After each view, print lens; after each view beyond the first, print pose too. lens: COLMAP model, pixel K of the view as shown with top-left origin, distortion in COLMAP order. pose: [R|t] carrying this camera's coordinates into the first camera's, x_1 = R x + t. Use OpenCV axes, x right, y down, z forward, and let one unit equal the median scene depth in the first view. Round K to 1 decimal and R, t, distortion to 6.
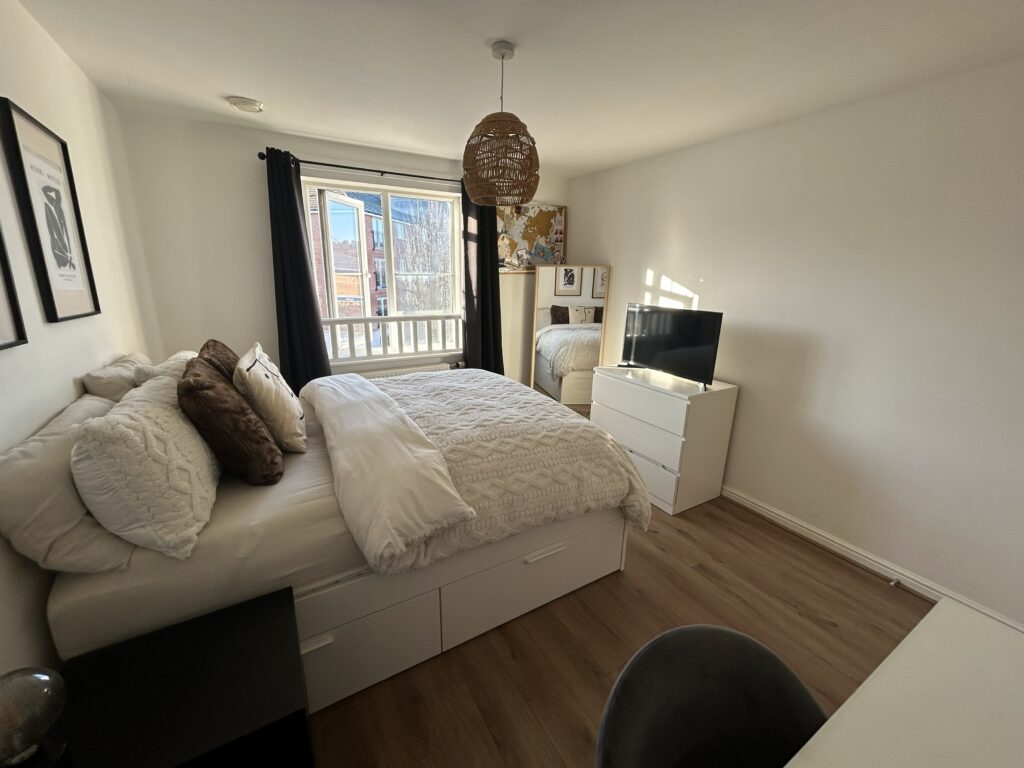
lens RADIAL K [[413.9, 0, 509.3], [0, 413.9, 386.2], [0, 0, 1]] dist [-0.013315, 0.000104]
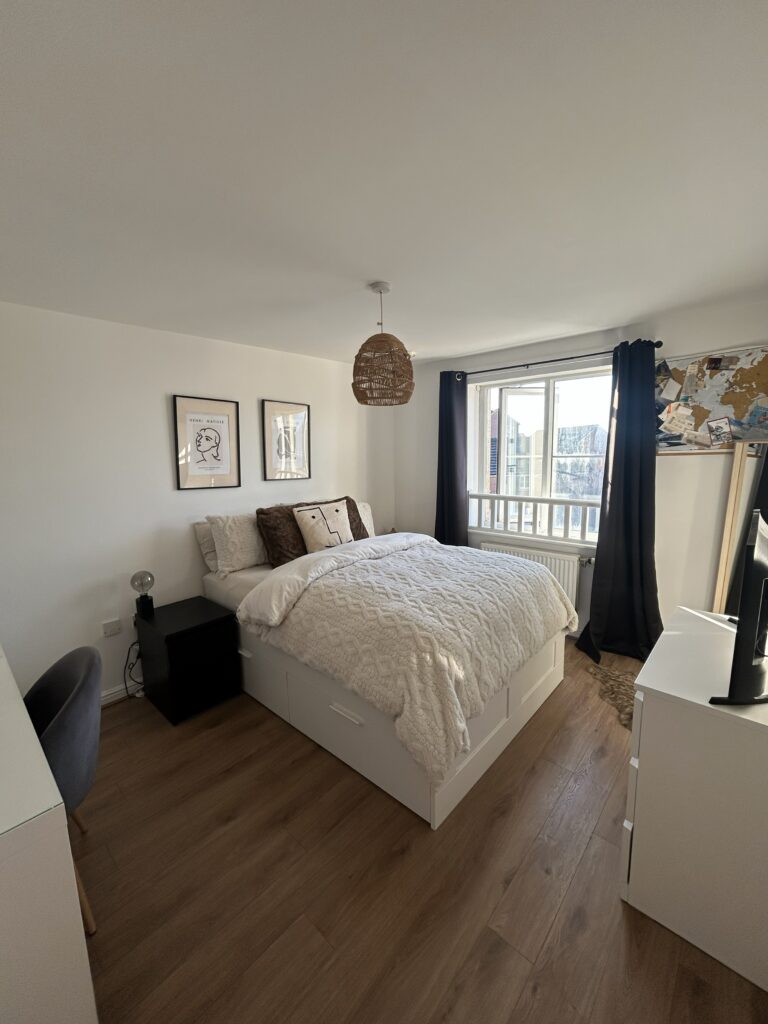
lens RADIAL K [[413.9, 0, 384.0], [0, 413.9, 512.0], [0, 0, 1]] dist [-0.013315, 0.000104]
pose [[0.292444, 0.120448, -0.948667, 0.609676], [-0.230700, 0.971621, 0.052245, -0.106924], [0.928038, 0.203579, 0.311932, 0.364748]]
